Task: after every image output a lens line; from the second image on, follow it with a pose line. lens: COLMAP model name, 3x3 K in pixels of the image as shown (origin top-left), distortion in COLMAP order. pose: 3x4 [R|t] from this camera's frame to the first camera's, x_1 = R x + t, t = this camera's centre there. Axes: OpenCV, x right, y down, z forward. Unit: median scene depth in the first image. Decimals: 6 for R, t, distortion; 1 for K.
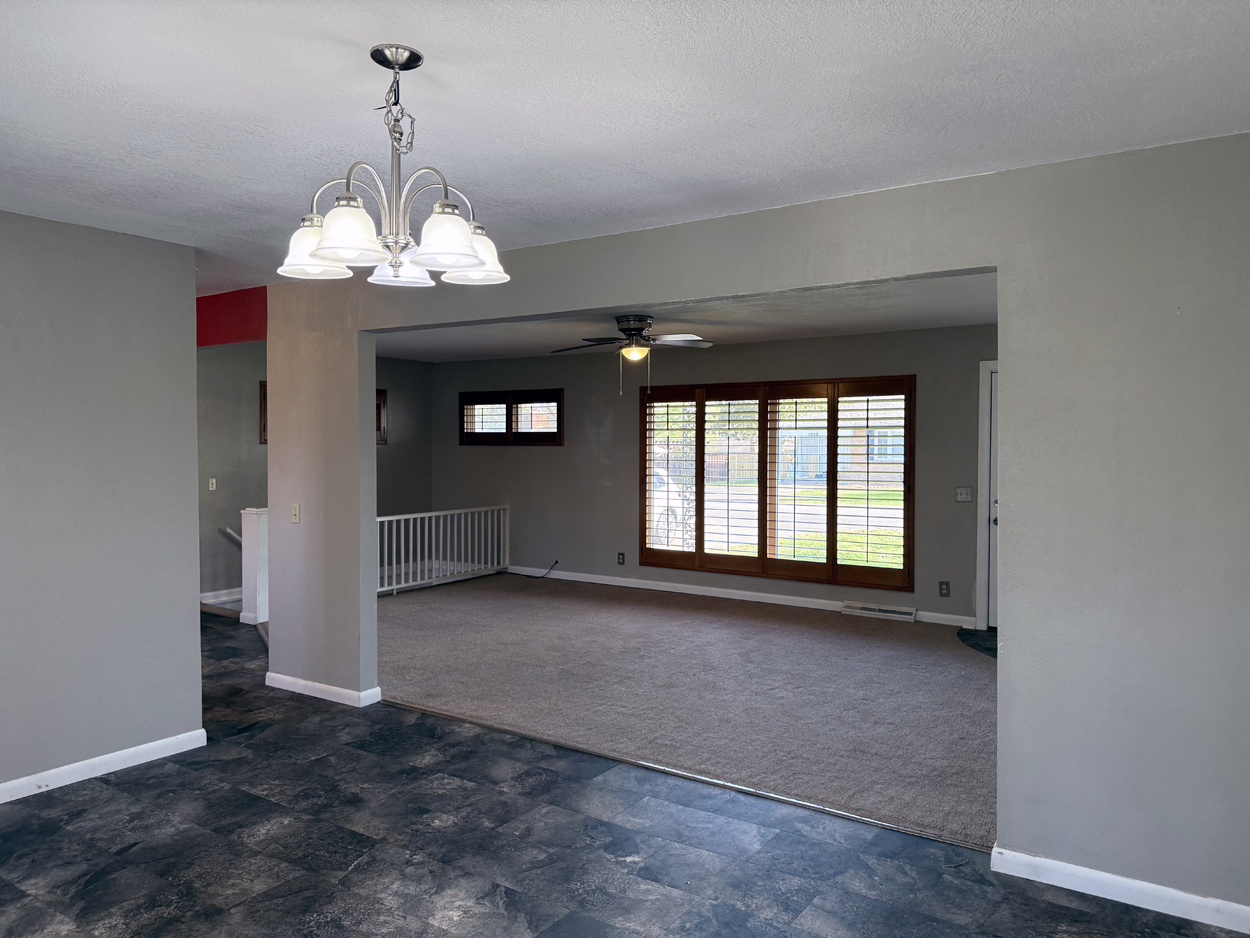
lens RADIAL K [[864.1, 0, 606.6], [0, 864.1, 464.7], [0, 0, 1]] dist [0.044935, -0.002898]
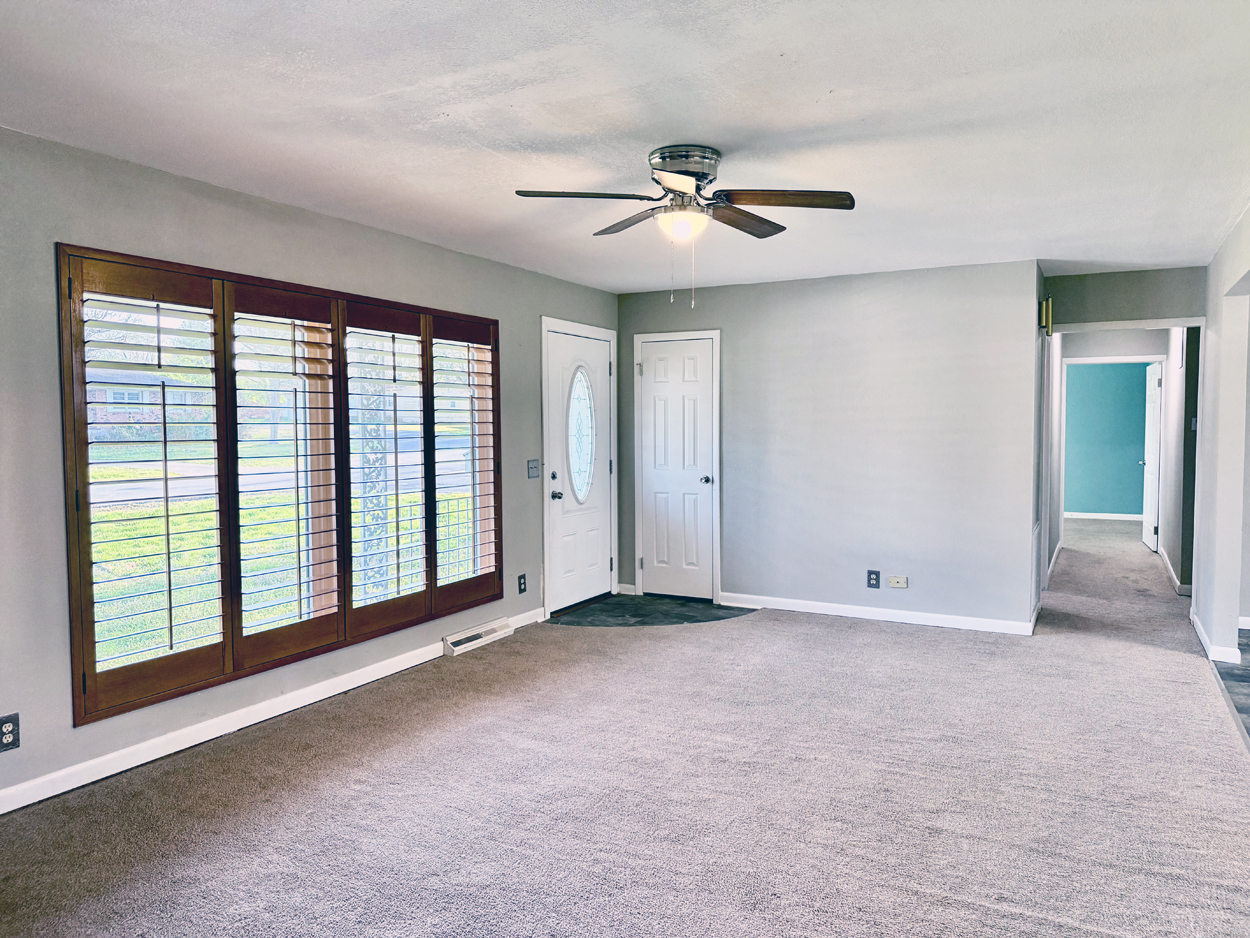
lens RADIAL K [[877.0, 0, 629.5], [0, 877.0, 465.8], [0, 0, 1]] dist [0.051794, -0.067450]
pose [[-0.133040, -0.081572, 0.987748, -0.383512], [-0.022455, 0.996600, 0.079278, -0.033519], [-0.990856, -0.011633, -0.134420, 0.864244]]
